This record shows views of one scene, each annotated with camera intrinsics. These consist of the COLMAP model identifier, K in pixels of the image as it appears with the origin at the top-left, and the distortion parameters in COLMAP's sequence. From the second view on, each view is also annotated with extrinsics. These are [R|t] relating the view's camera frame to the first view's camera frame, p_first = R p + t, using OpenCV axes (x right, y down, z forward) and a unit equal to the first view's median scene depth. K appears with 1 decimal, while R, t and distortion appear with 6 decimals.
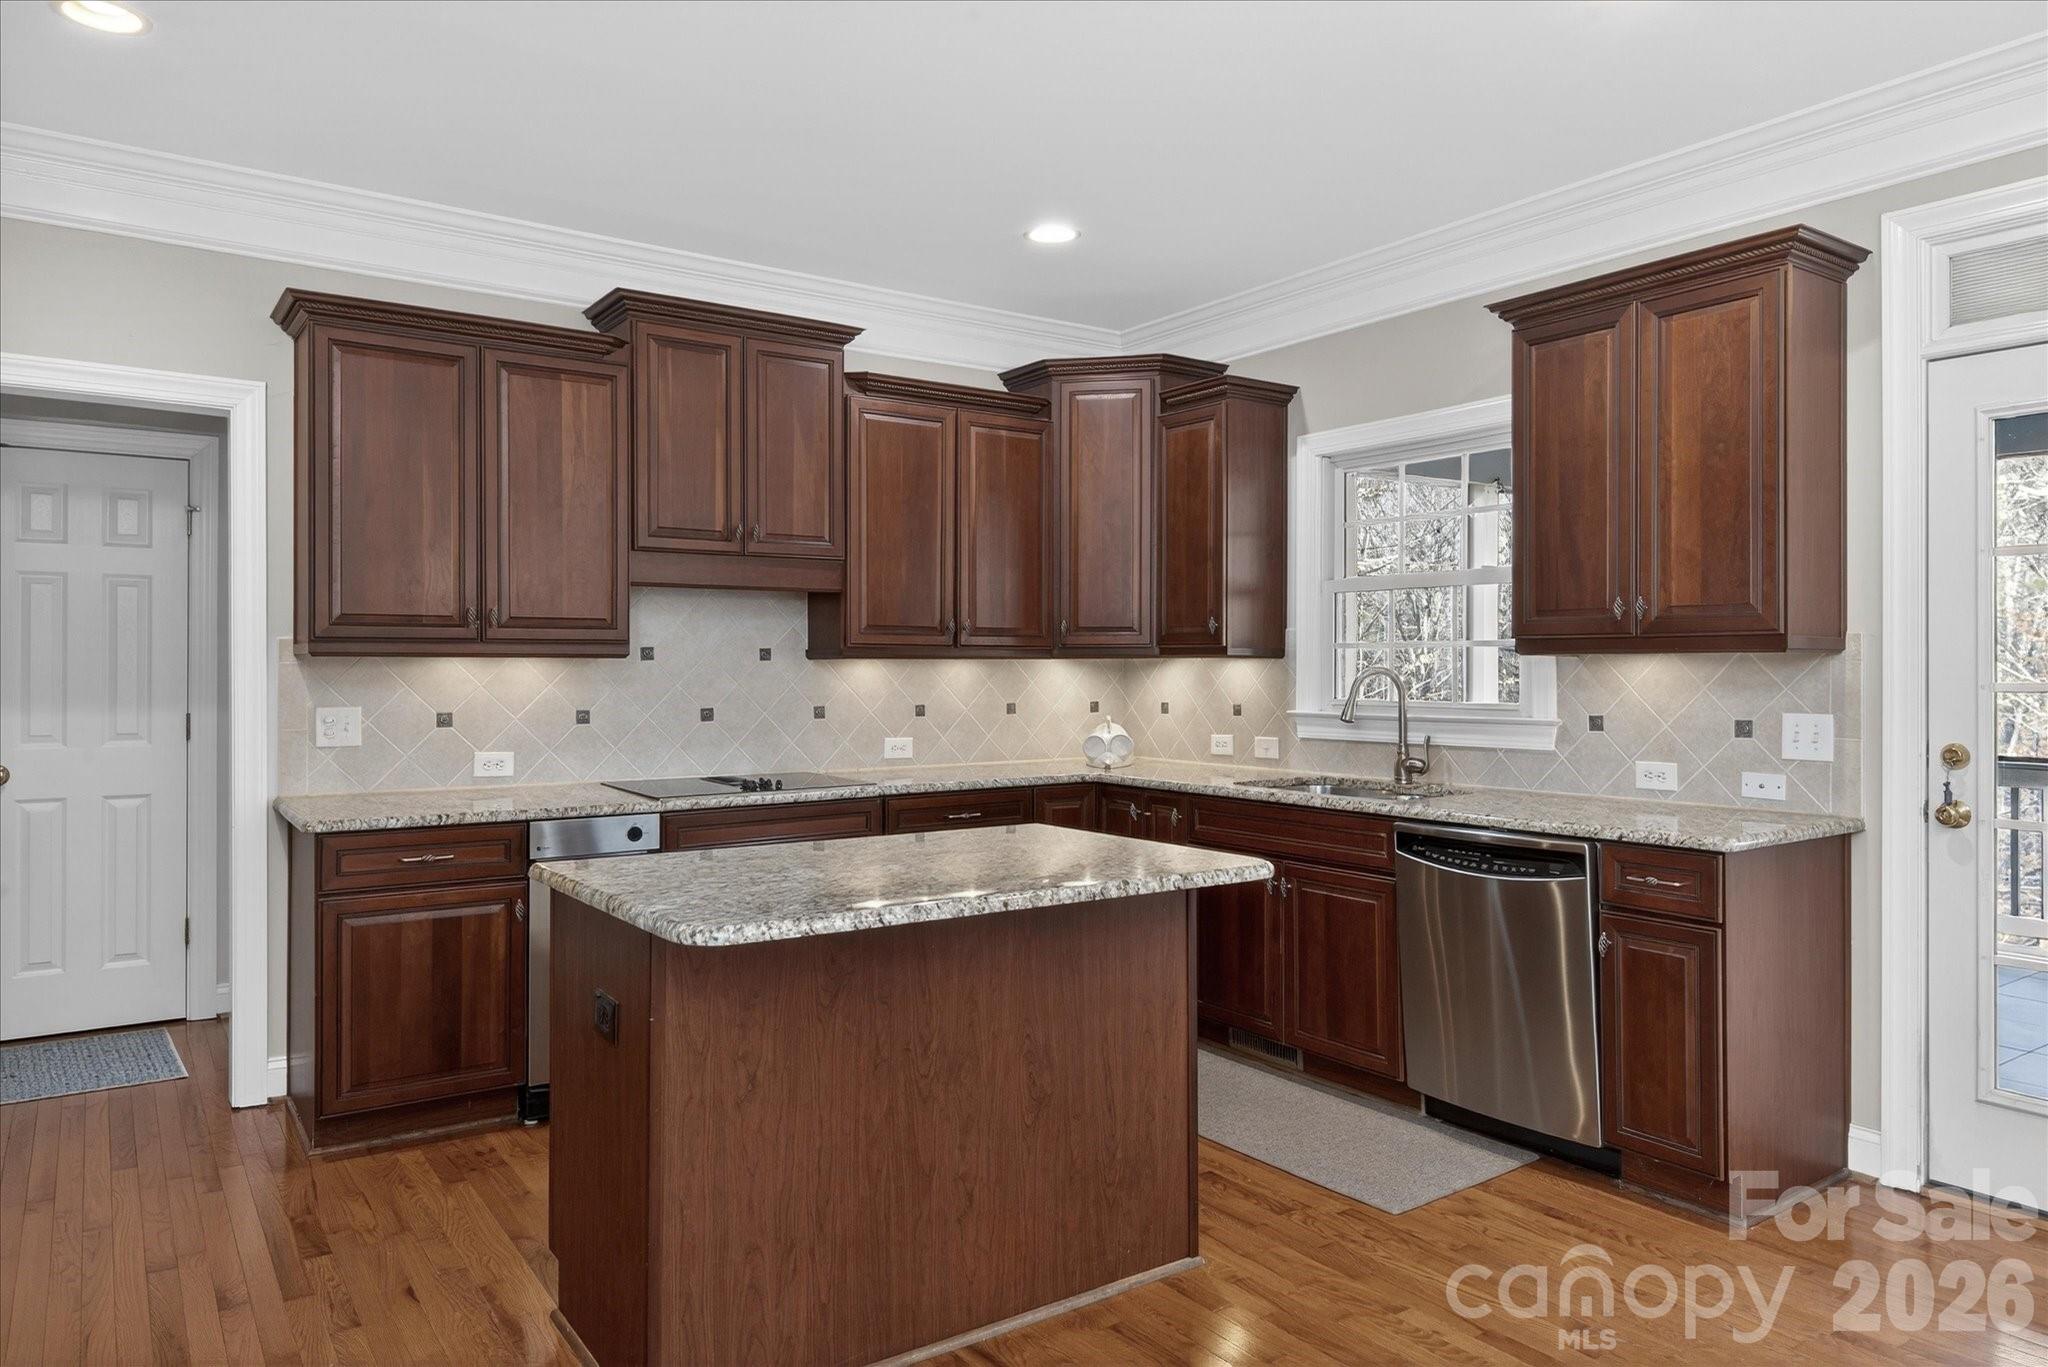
lens RADIAL K [[1334.3, 0, 1028.4], [0, 1334.3, 674.8], [0, 0, 1]] dist [0.011900, 0.000233]
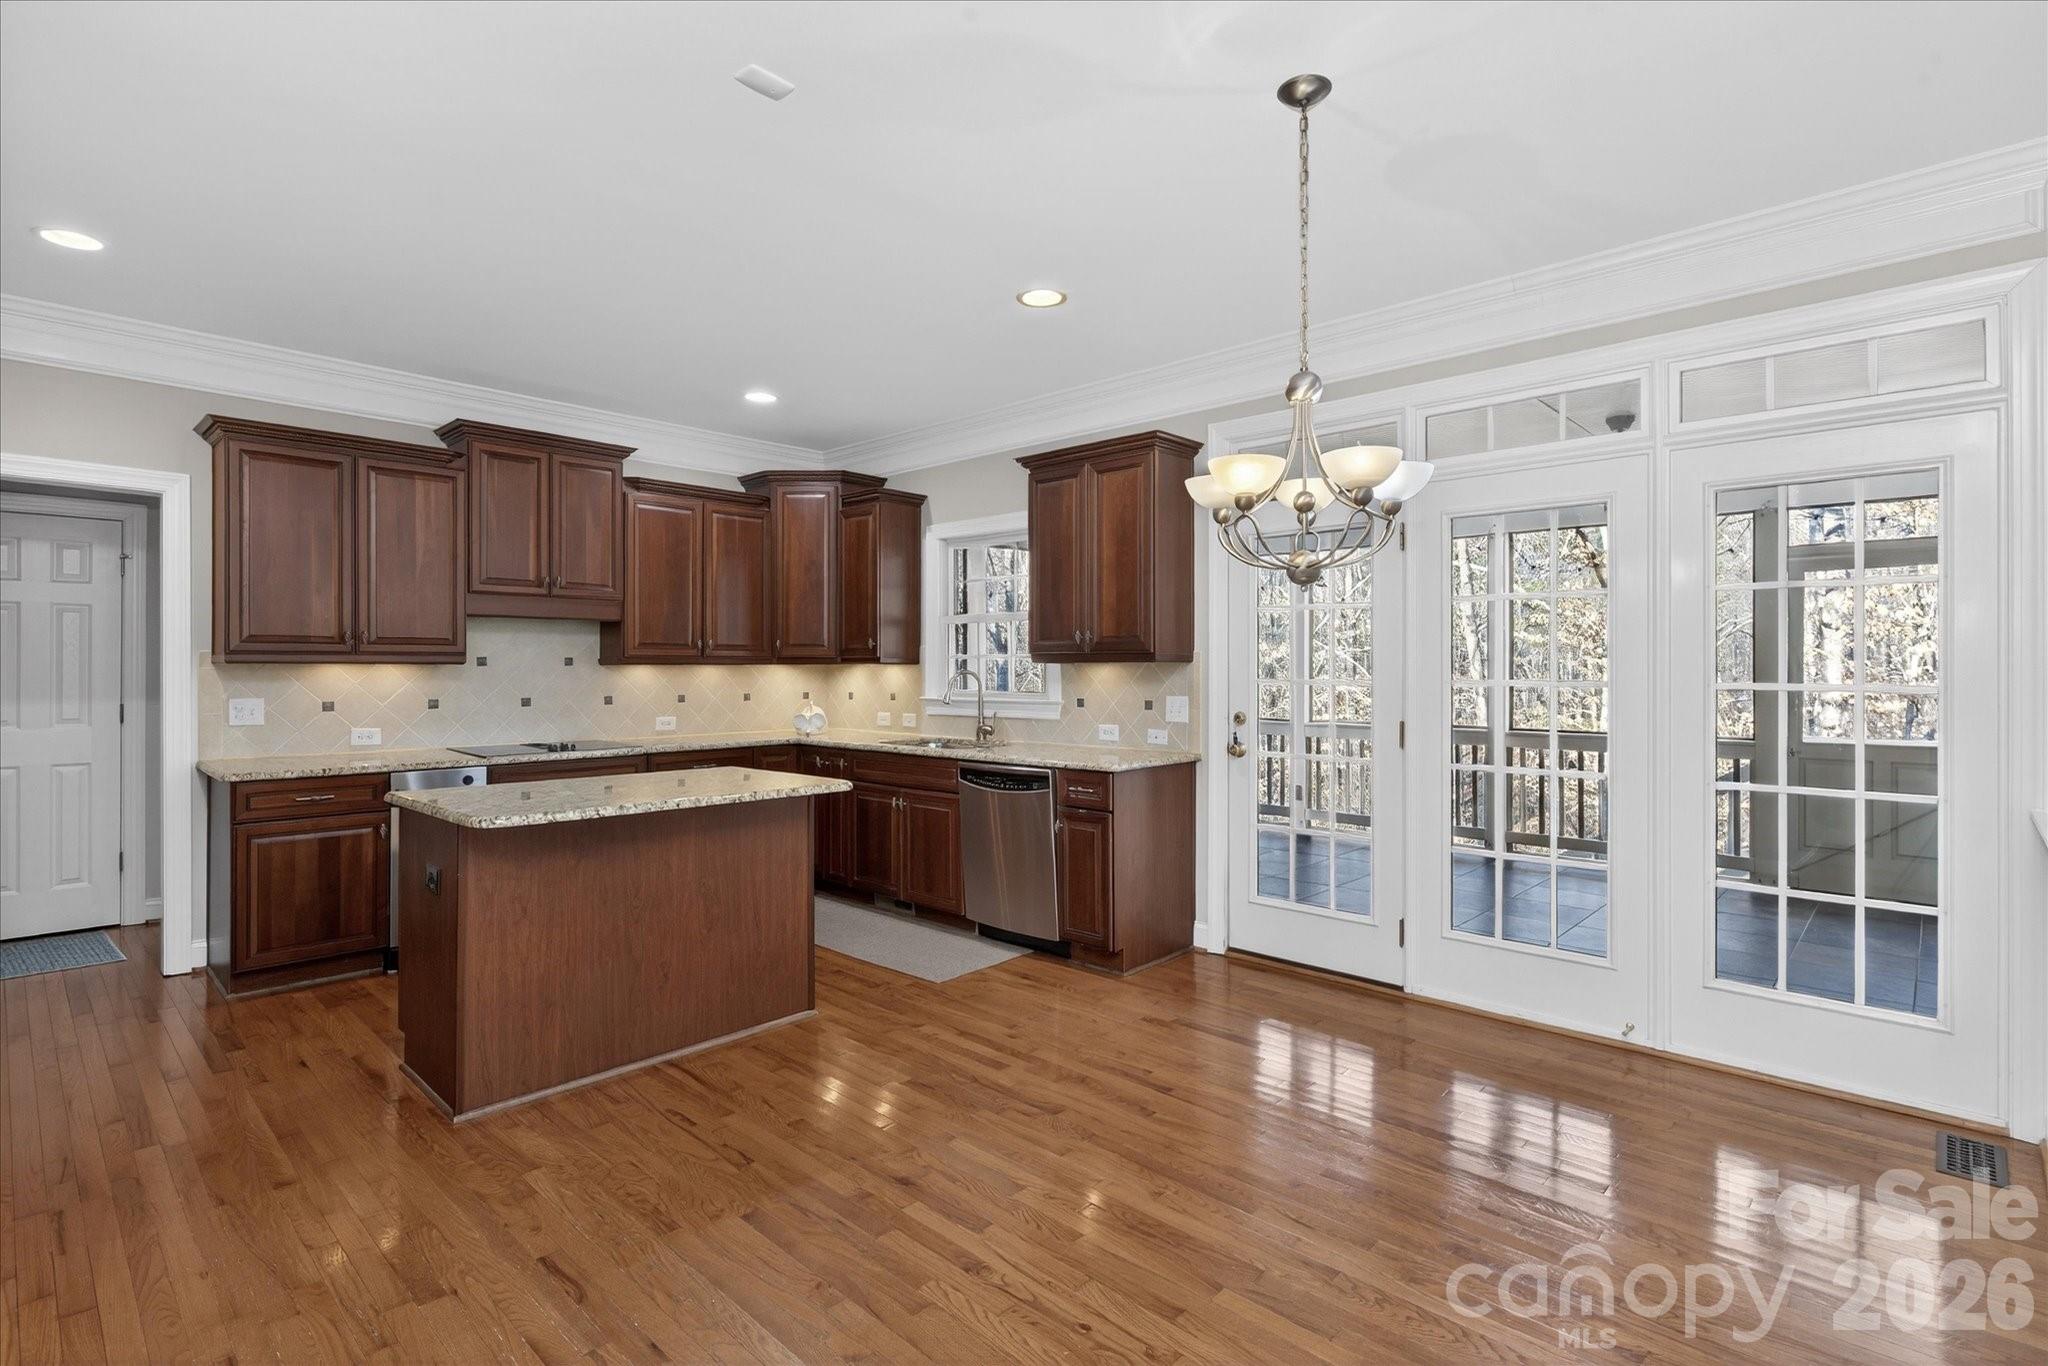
lens RADIAL K [[978.0, 0, 1028.1], [0, 978.0, 673.5], [0, 0, 1]] dist [0.000879, -0.000394]
pose [[0.979102, -0.001207, 0.203365, 0.105763], [0.001391, 0.999999, -0.000759, -0.000988], [-0.203364, 0.001026, 0.979103, -0.226108]]
